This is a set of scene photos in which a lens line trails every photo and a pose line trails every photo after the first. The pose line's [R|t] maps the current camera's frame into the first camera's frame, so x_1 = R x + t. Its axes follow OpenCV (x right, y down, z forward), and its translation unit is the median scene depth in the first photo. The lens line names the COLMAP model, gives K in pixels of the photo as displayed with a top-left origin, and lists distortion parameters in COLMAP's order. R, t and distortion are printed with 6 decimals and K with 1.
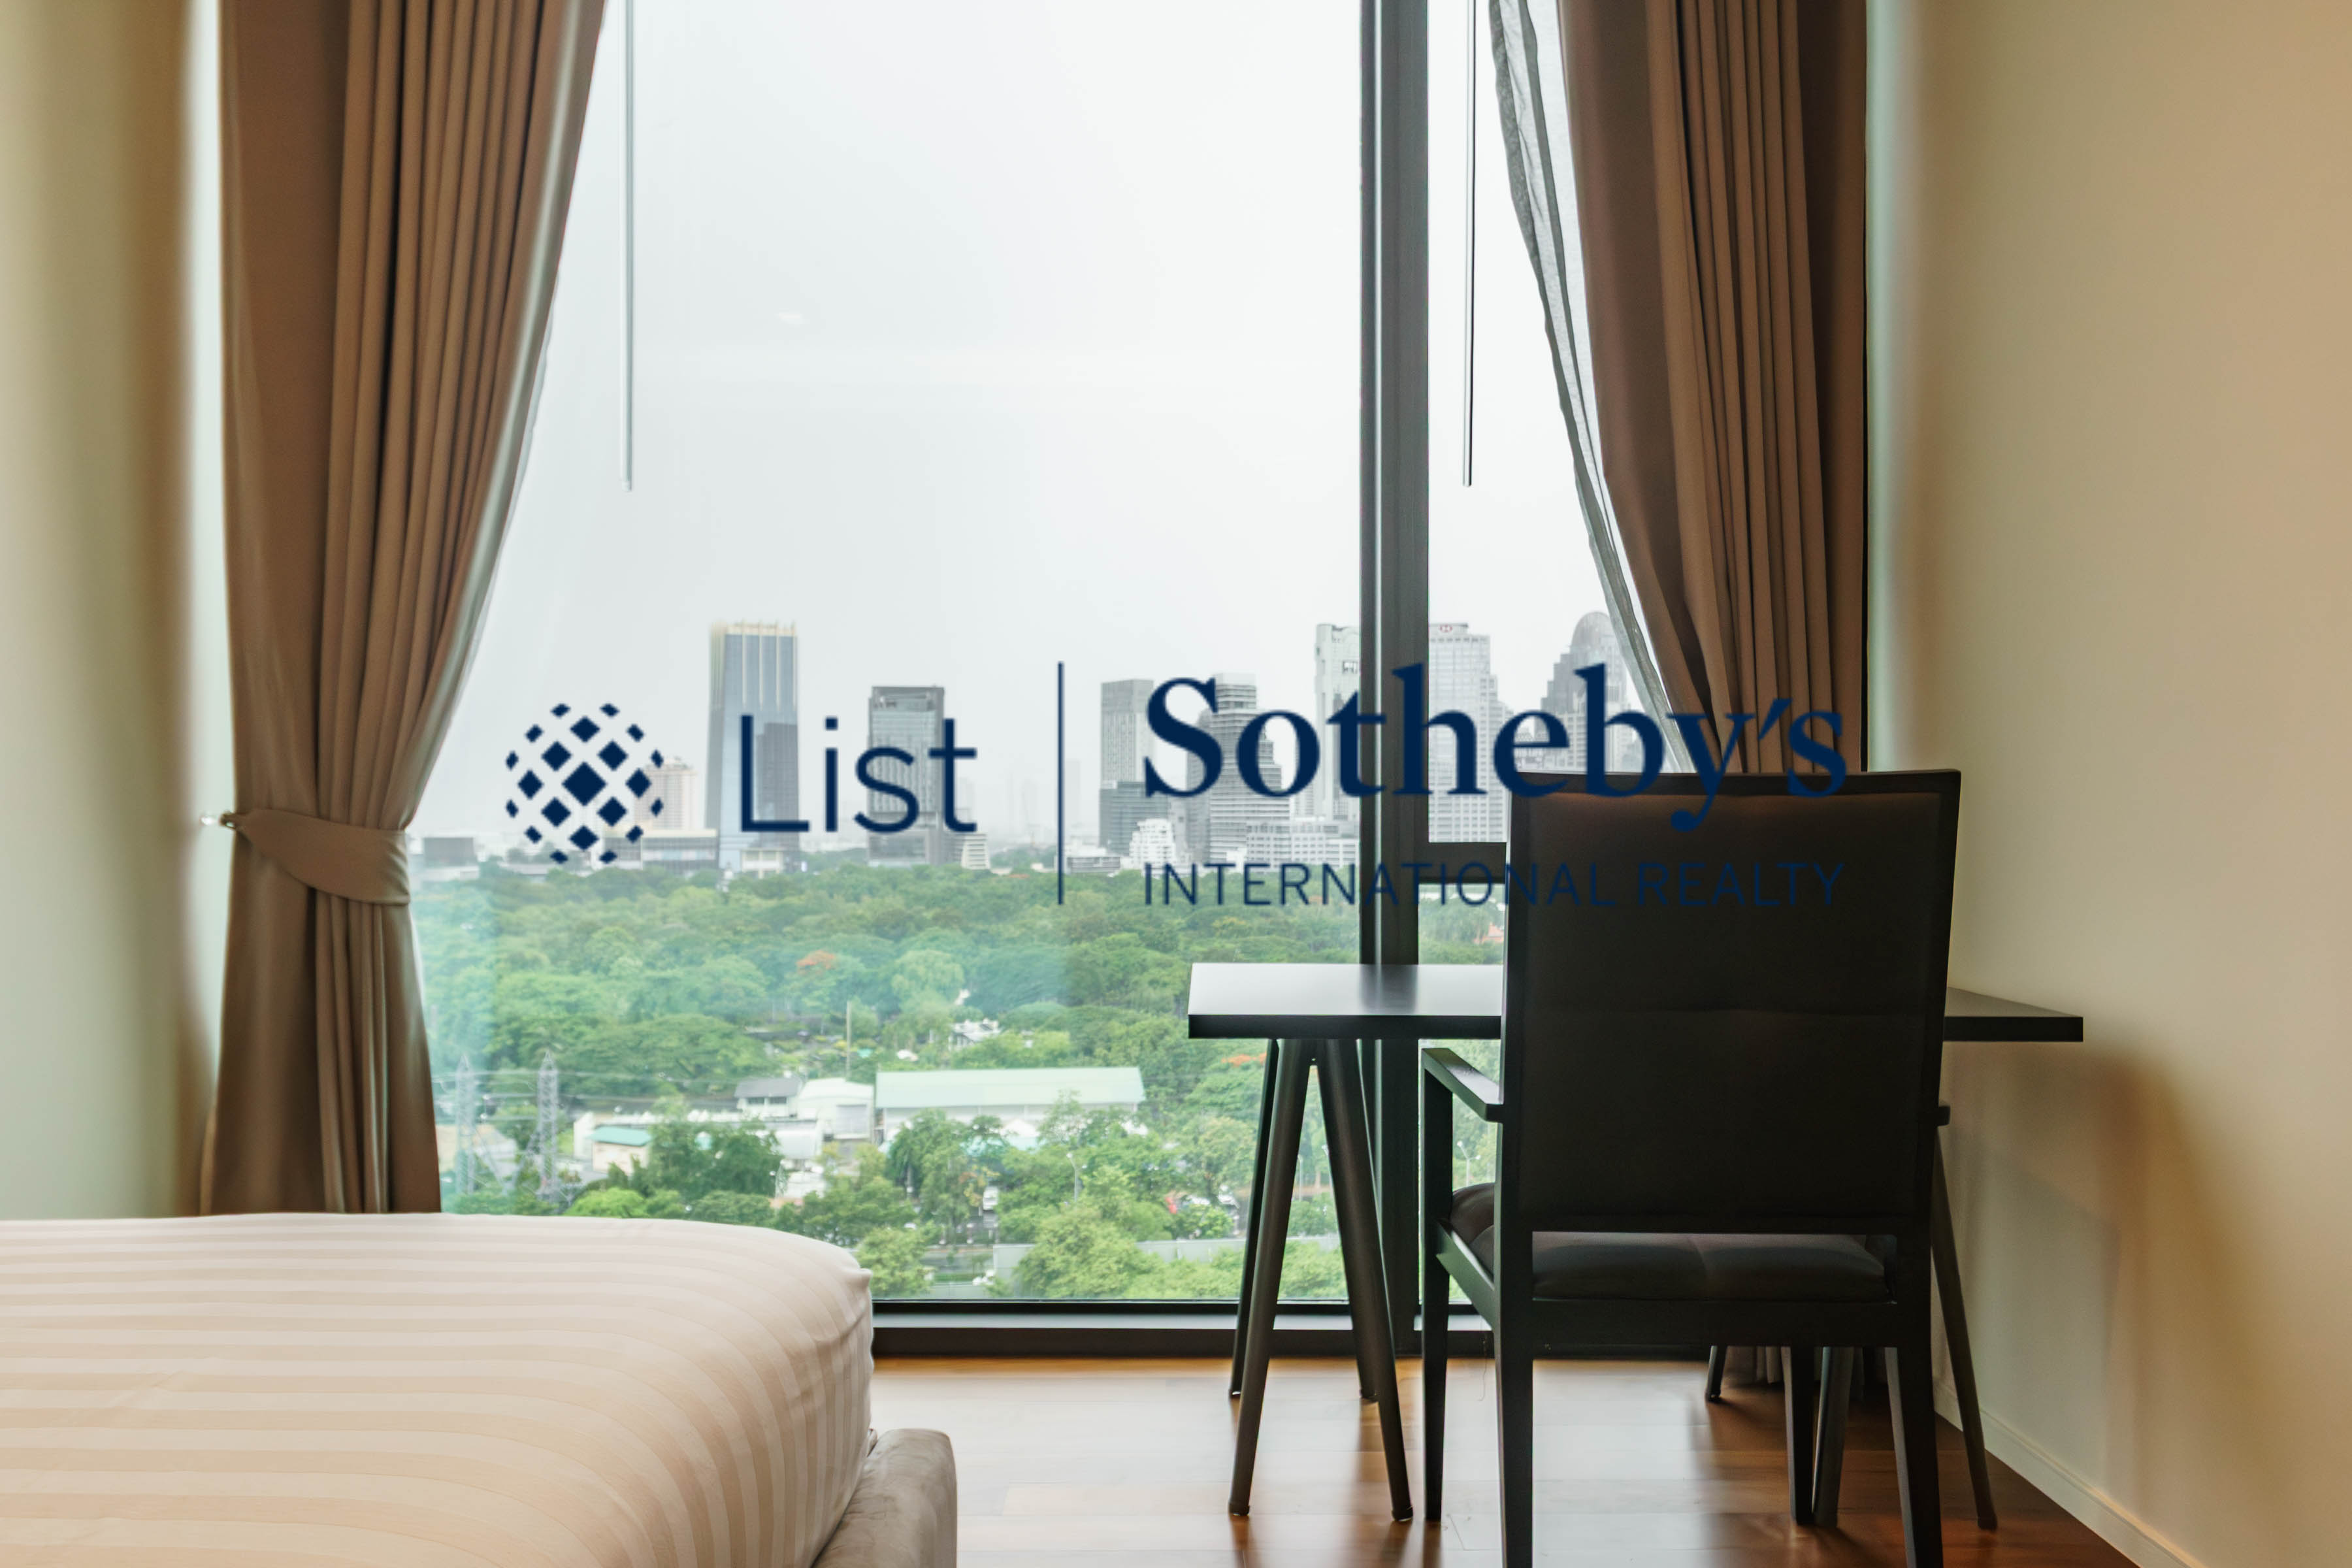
lens RADIAL K [[1789.8, 0, 1195.6], [0, 1789.8, 801.8], [0, 0, 1]] dist [-0.000430, 0.014235]
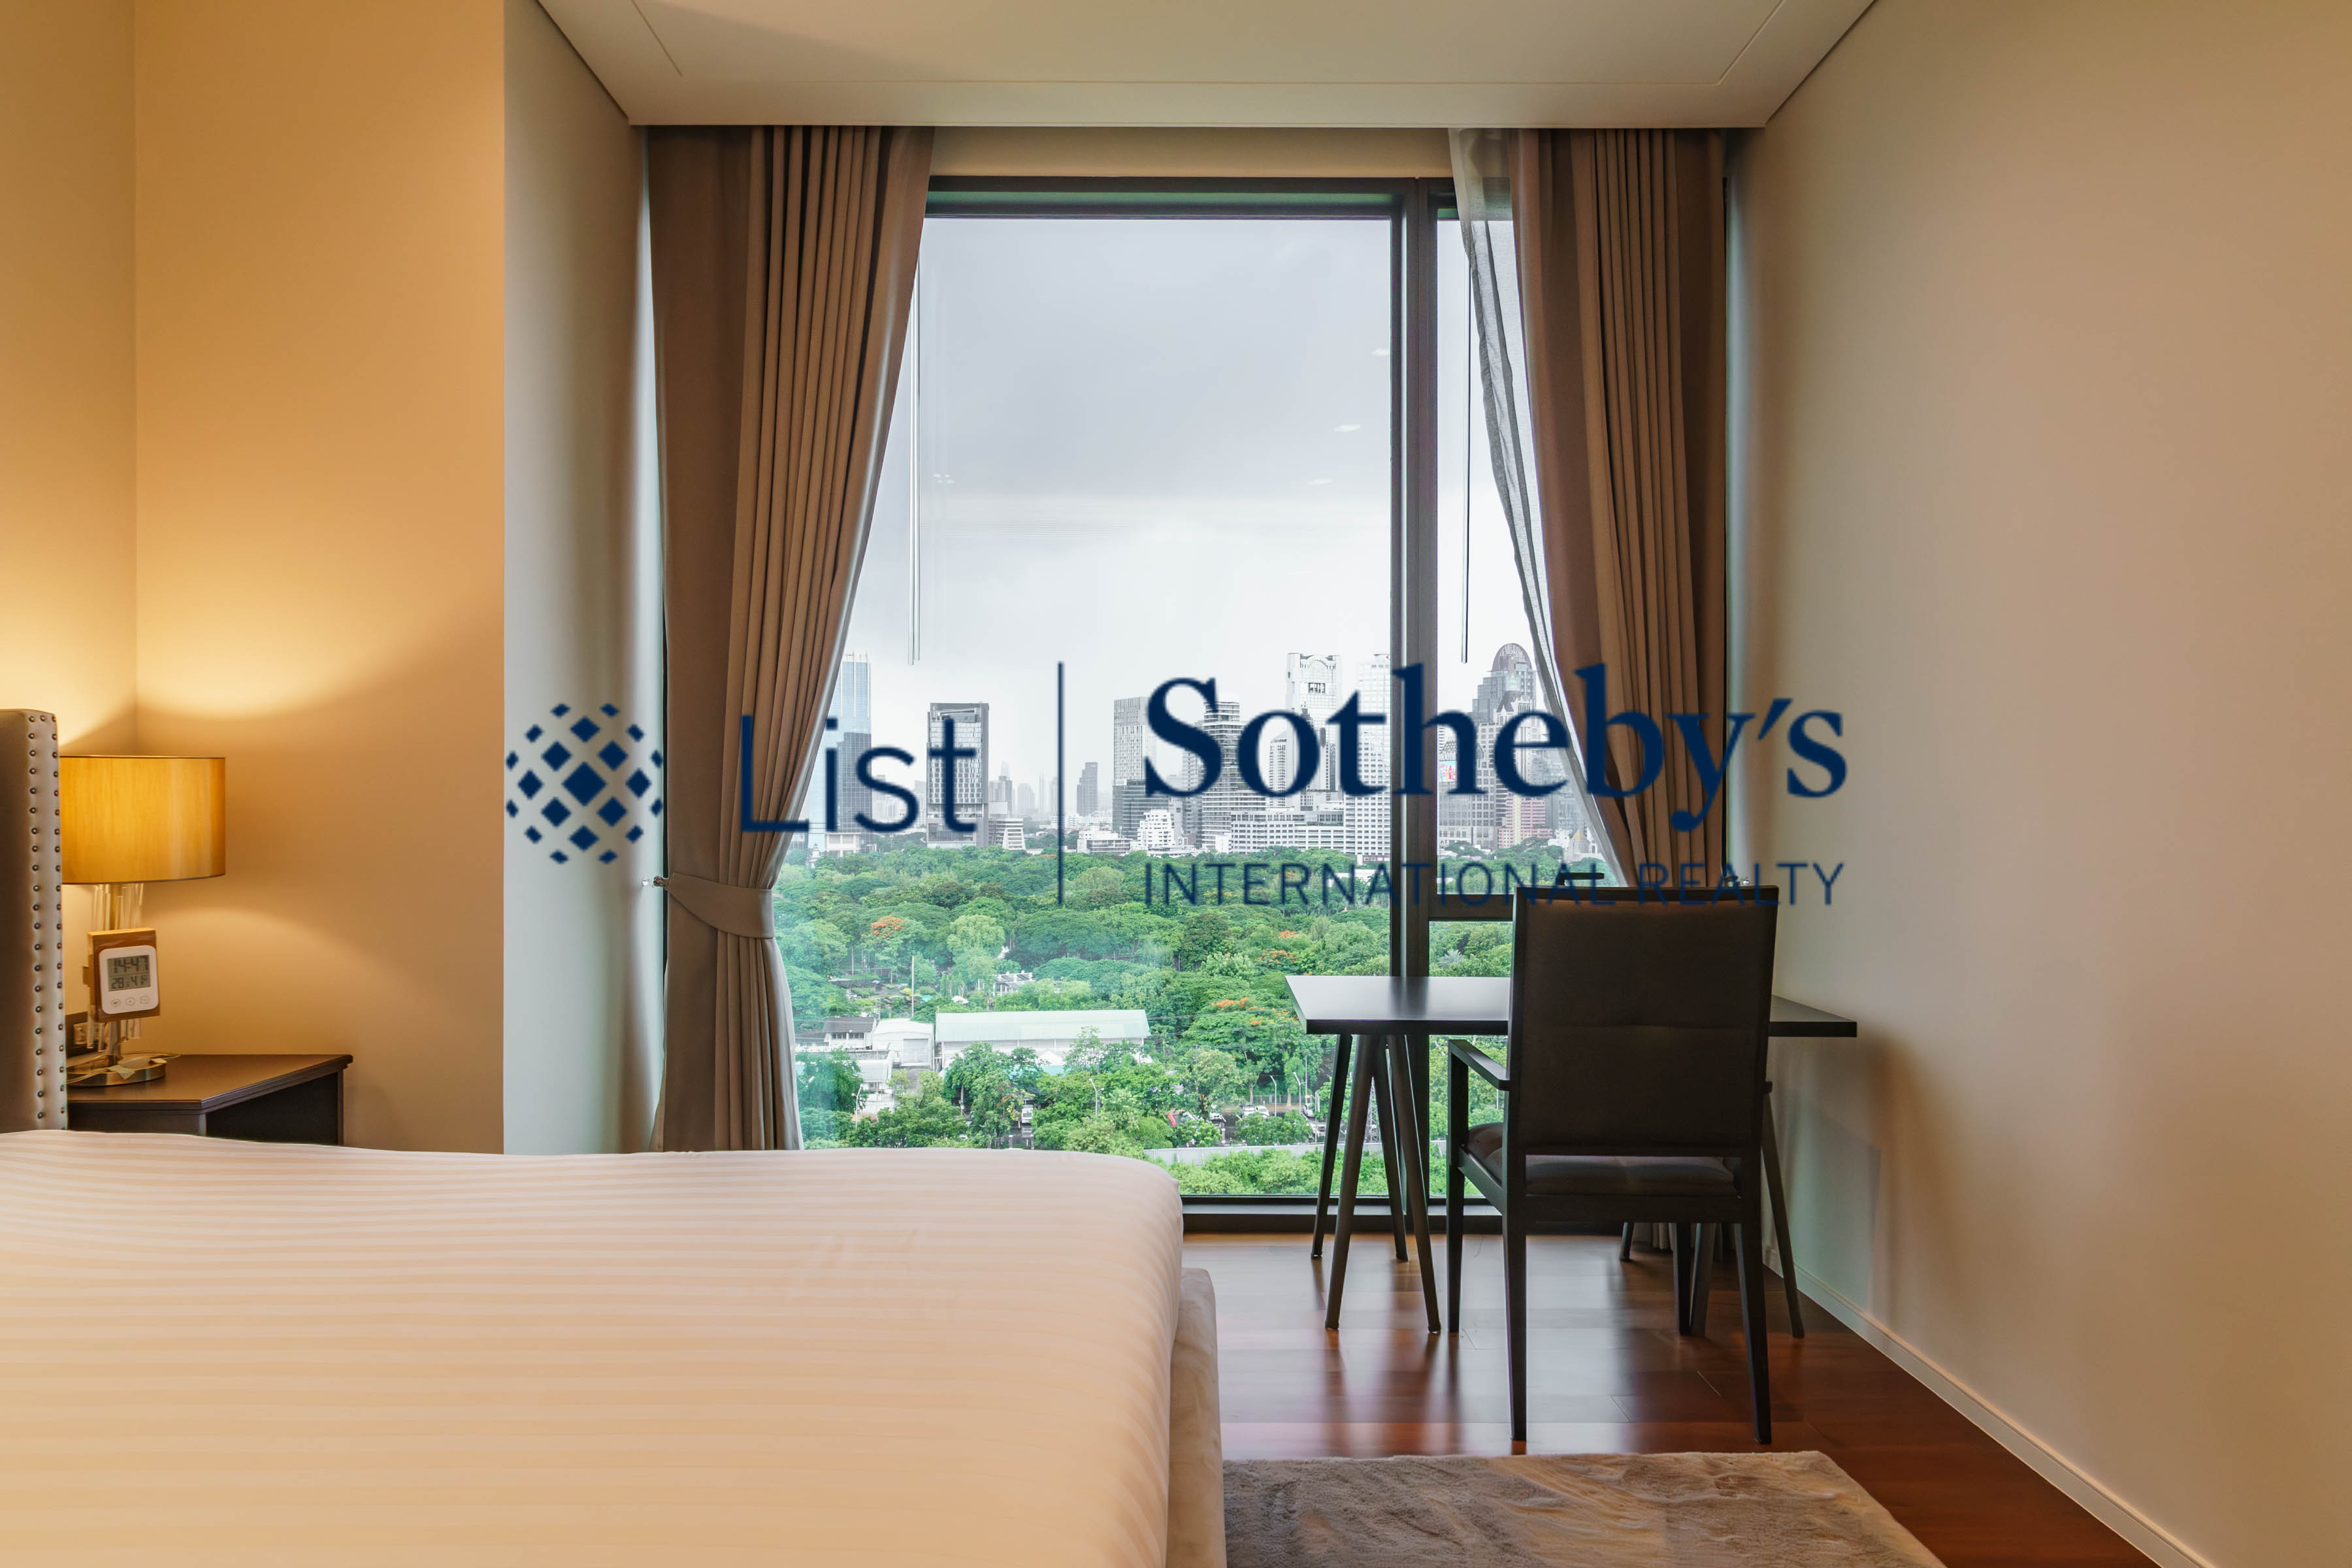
lens RADIAL K [[1437.3, 0, 1192.3], [0, 1437.3, 804.3], [0, 0, 1]] dist [0.004191, 0.001168]
pose [[0.999998, 0.001118, 0.001468, -0.035150], [-0.001127, 0.999982, 0.005821, -0.027041], [-0.001462, -0.005823, 0.999982, -0.097147]]
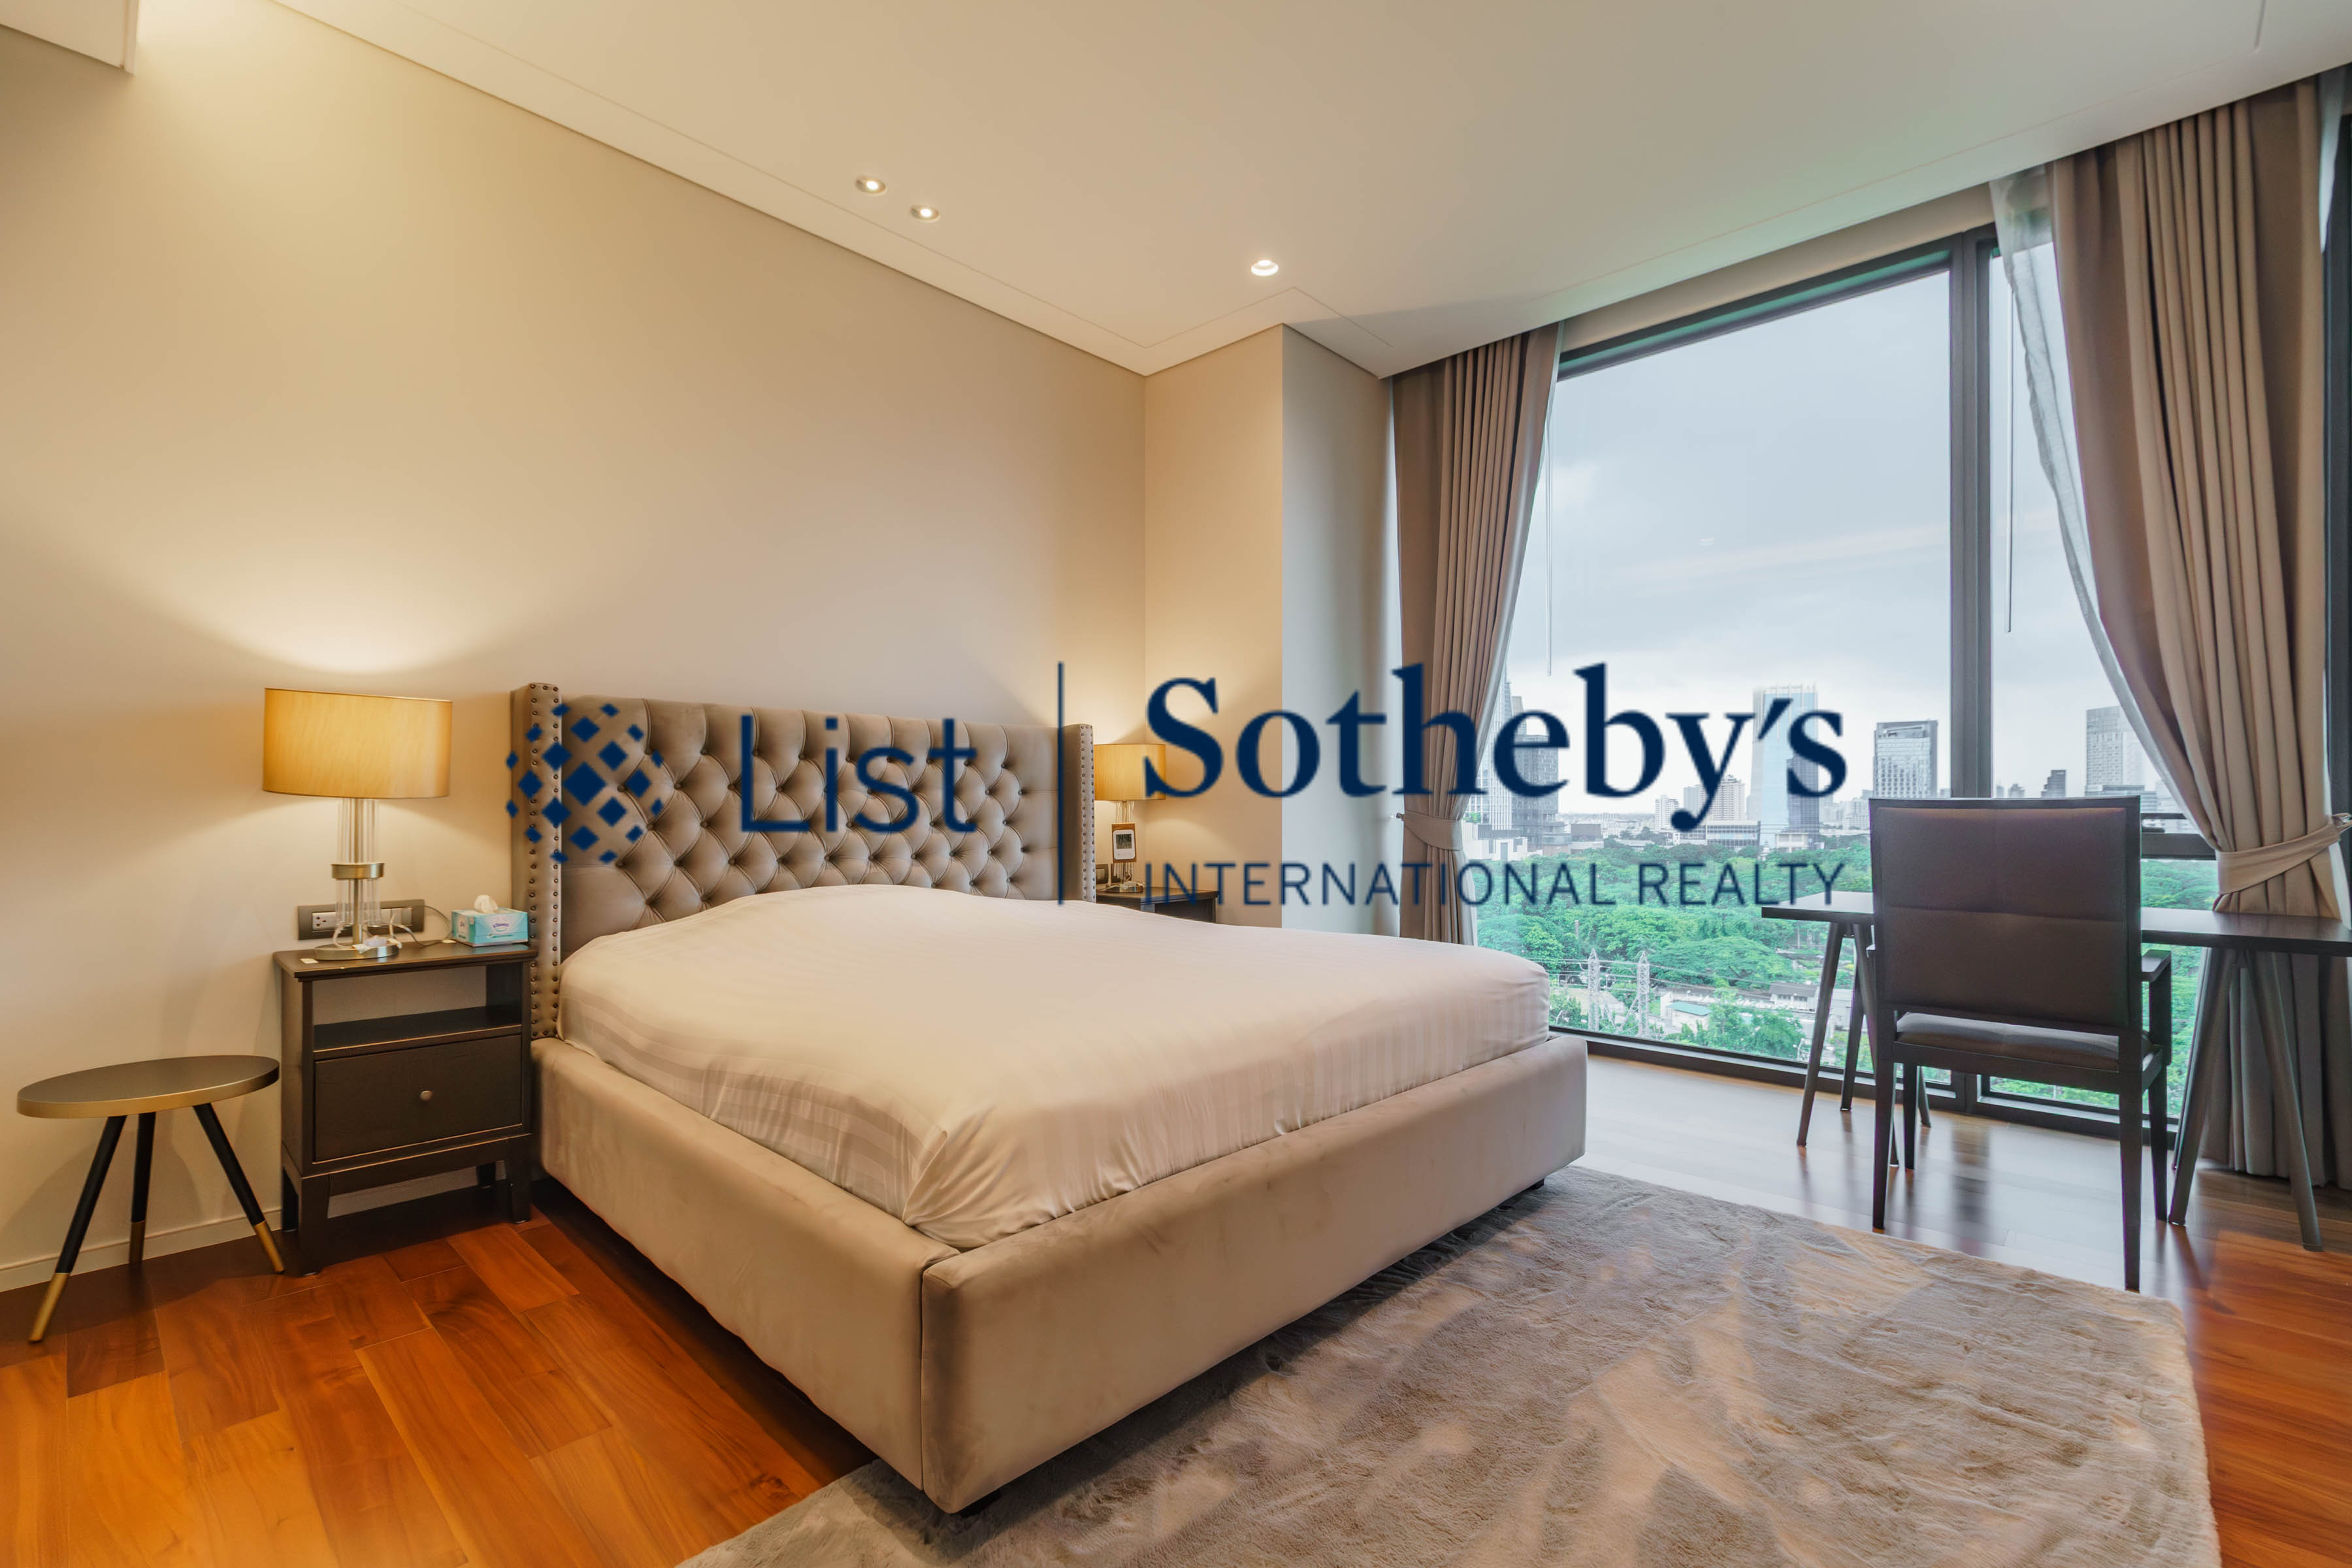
lens RADIAL K [[1054.5, 0, 1191.8], [0, 1054.5, 807.1], [0, 0, 1]] dist [-0.008269, 0.000448]
pose [[0.728211, -0.003819, -0.685342, 0.122250], [0.006213, 0.999980, 0.001029, -0.003188], [0.685324, -0.005008, 0.728221, -0.137120]]
